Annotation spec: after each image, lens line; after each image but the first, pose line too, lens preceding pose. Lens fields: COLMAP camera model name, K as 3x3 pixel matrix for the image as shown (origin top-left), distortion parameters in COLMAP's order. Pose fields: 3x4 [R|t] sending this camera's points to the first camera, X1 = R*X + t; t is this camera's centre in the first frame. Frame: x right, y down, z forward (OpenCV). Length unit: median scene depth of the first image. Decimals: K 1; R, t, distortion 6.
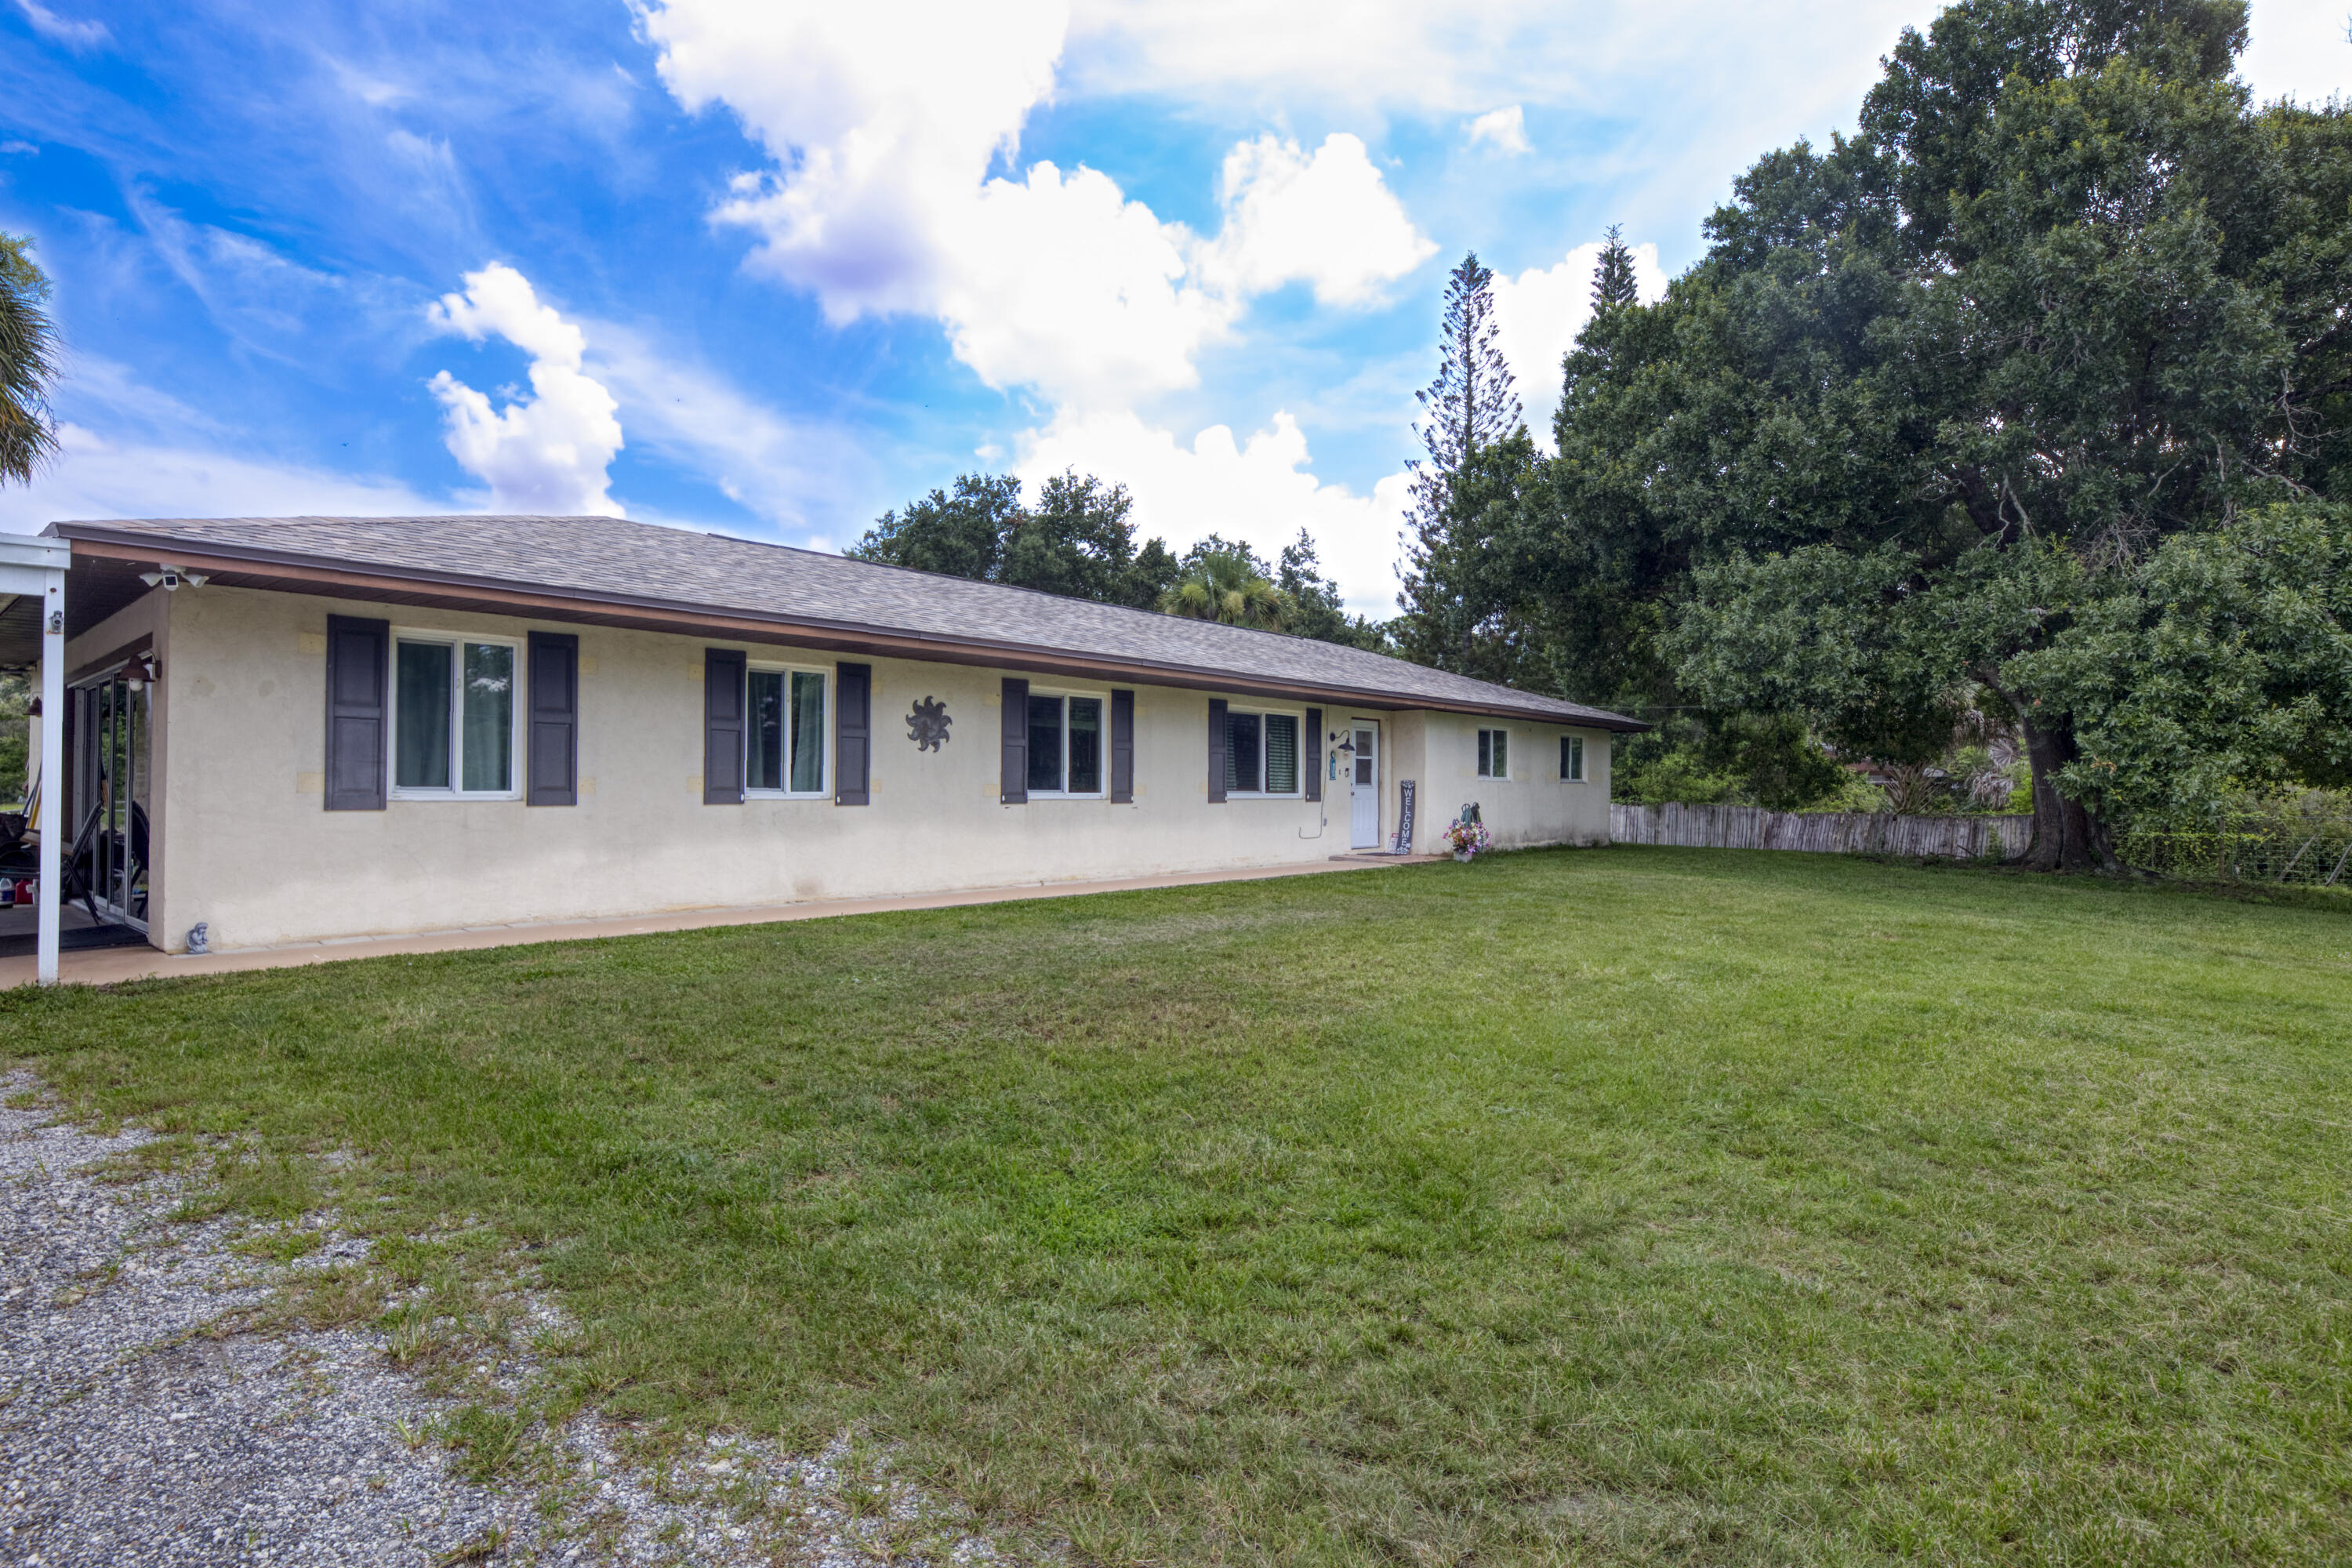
lens RADIAL K [[1235.8, 0, 1224.2], [0, 1235.8, 772.8], [0, 0, 1]] dist [-0.006486, -0.003059]
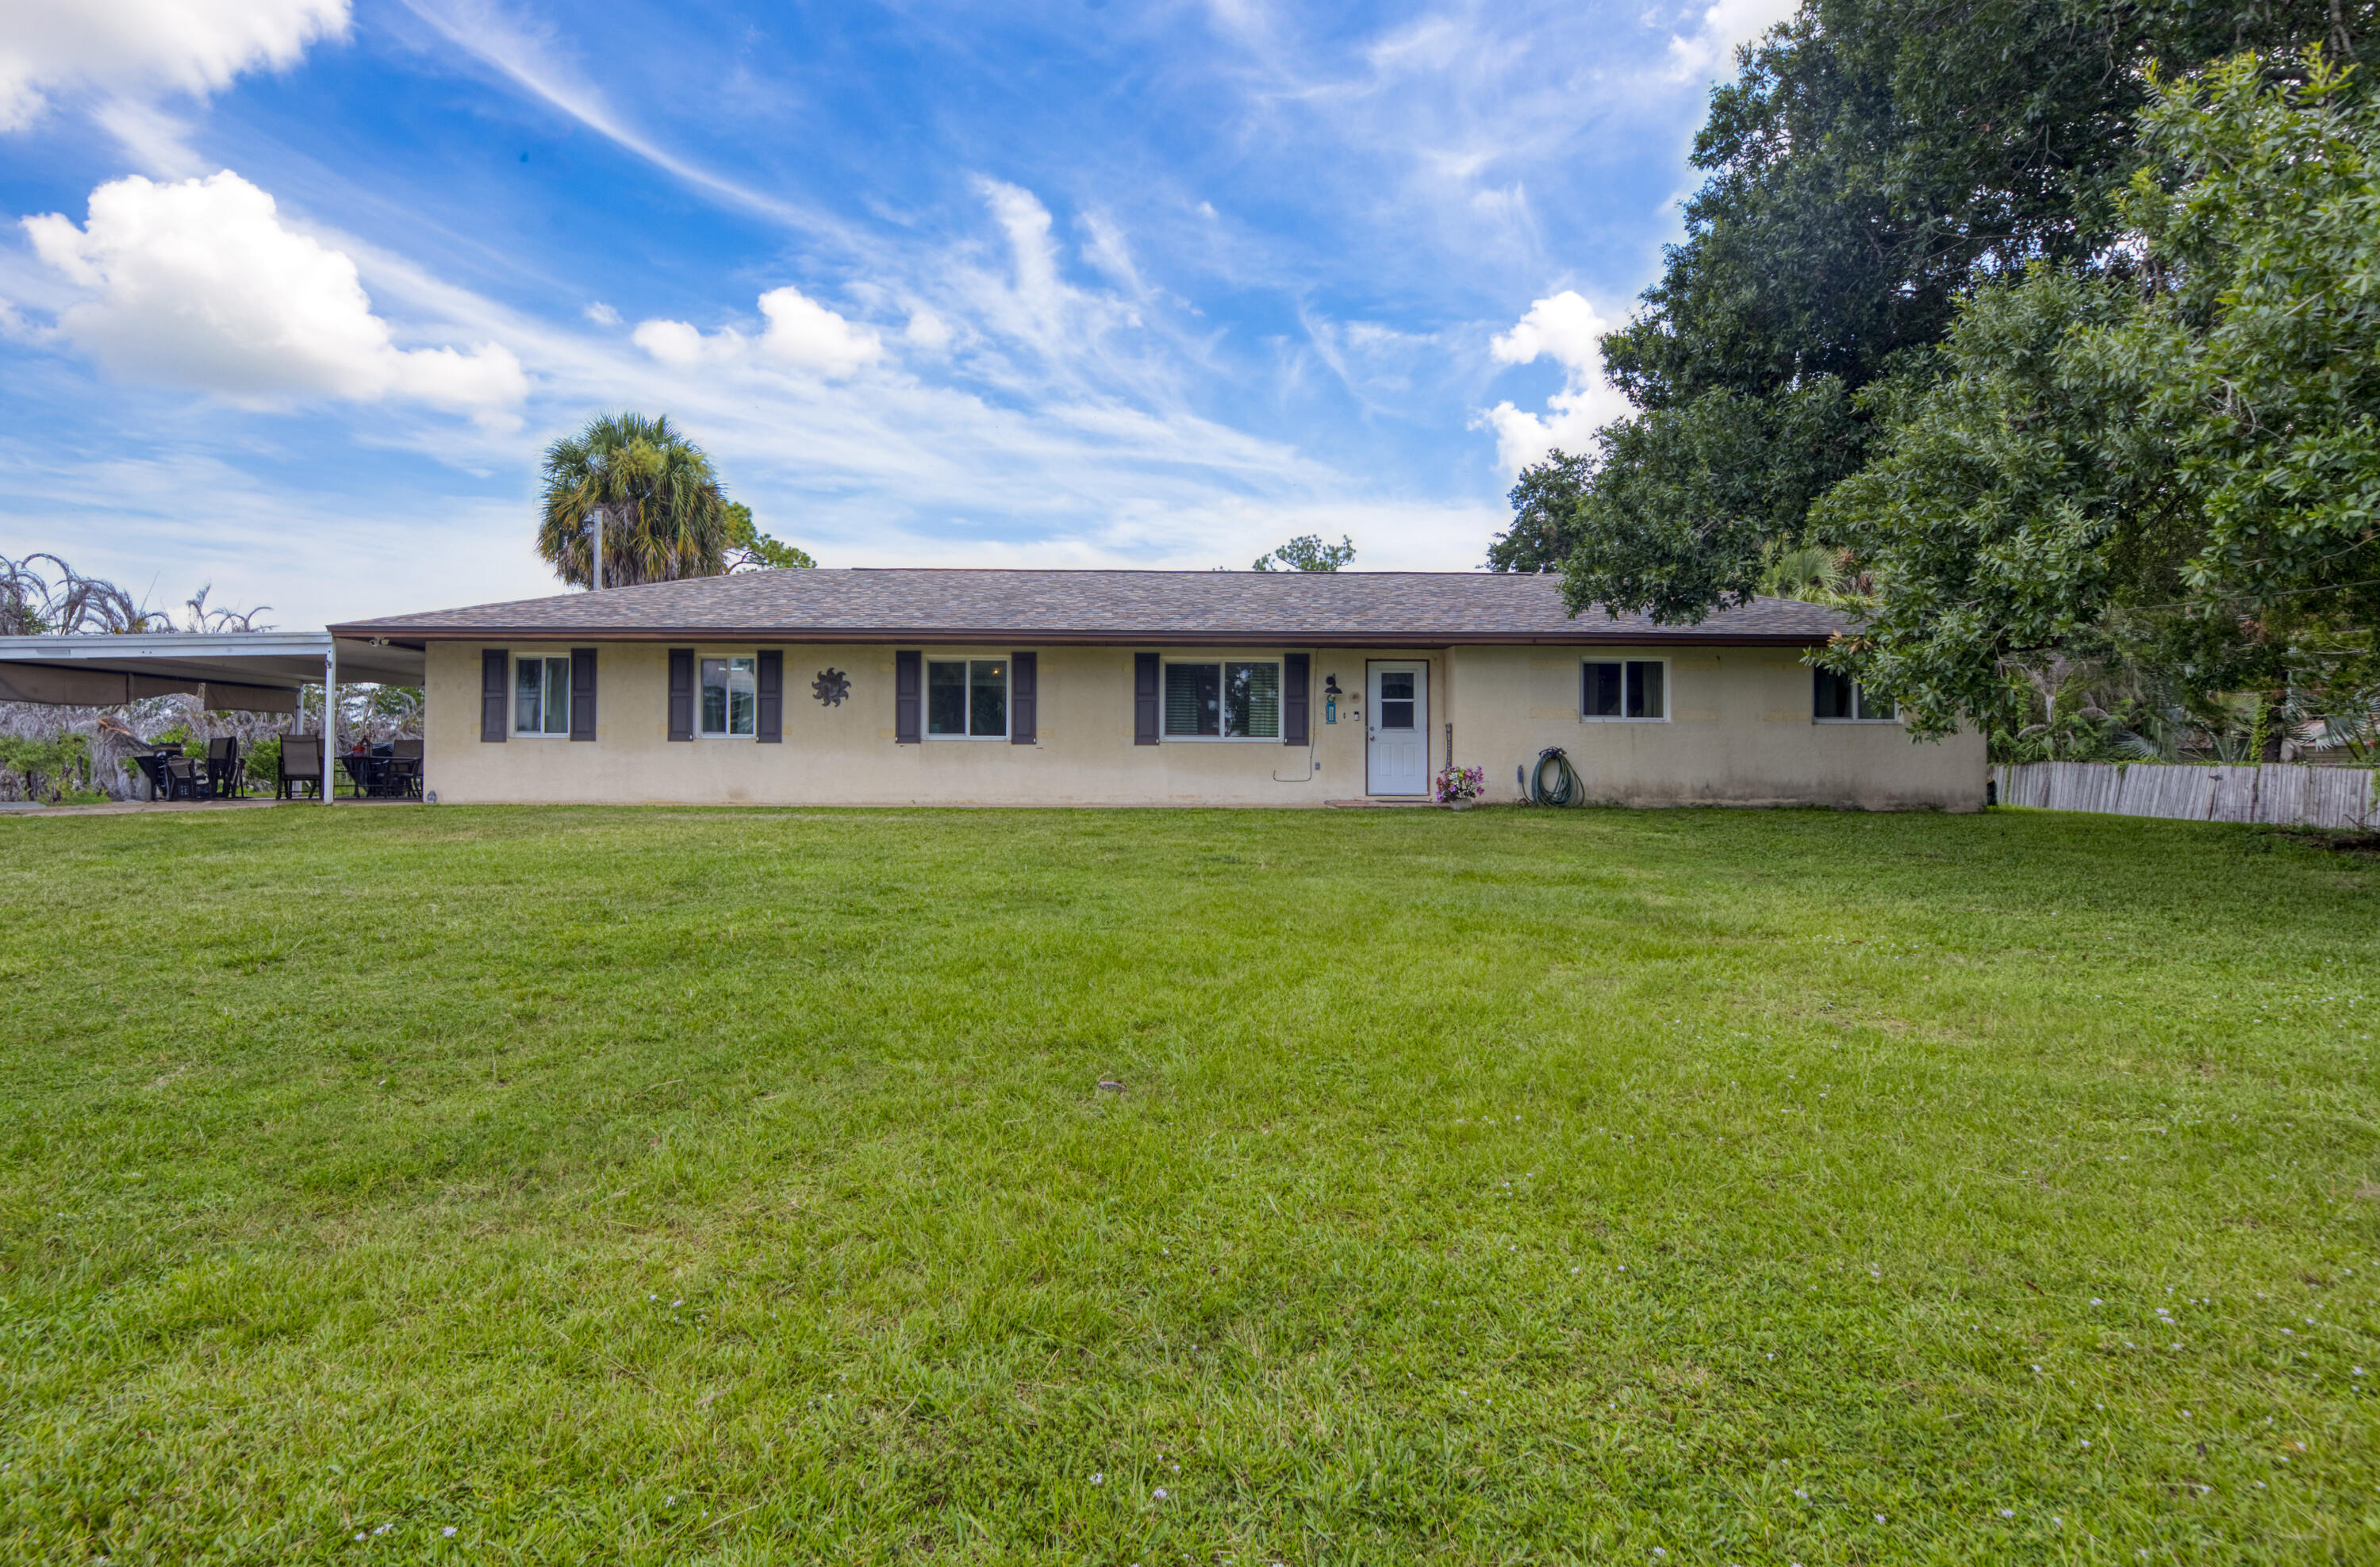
lens RADIAL K [[1250.6, 0, 1176.3], [0, 1250.6, 800.1], [0, 0, 1]] dist [-0.006486, -0.003059]
pose [[0.634227, 0.022691, -0.772814, 0.934330], [0.008735, 0.999295, 0.036510, 0.034152], [0.773098, -0.029906, 0.633582, 0.311520]]
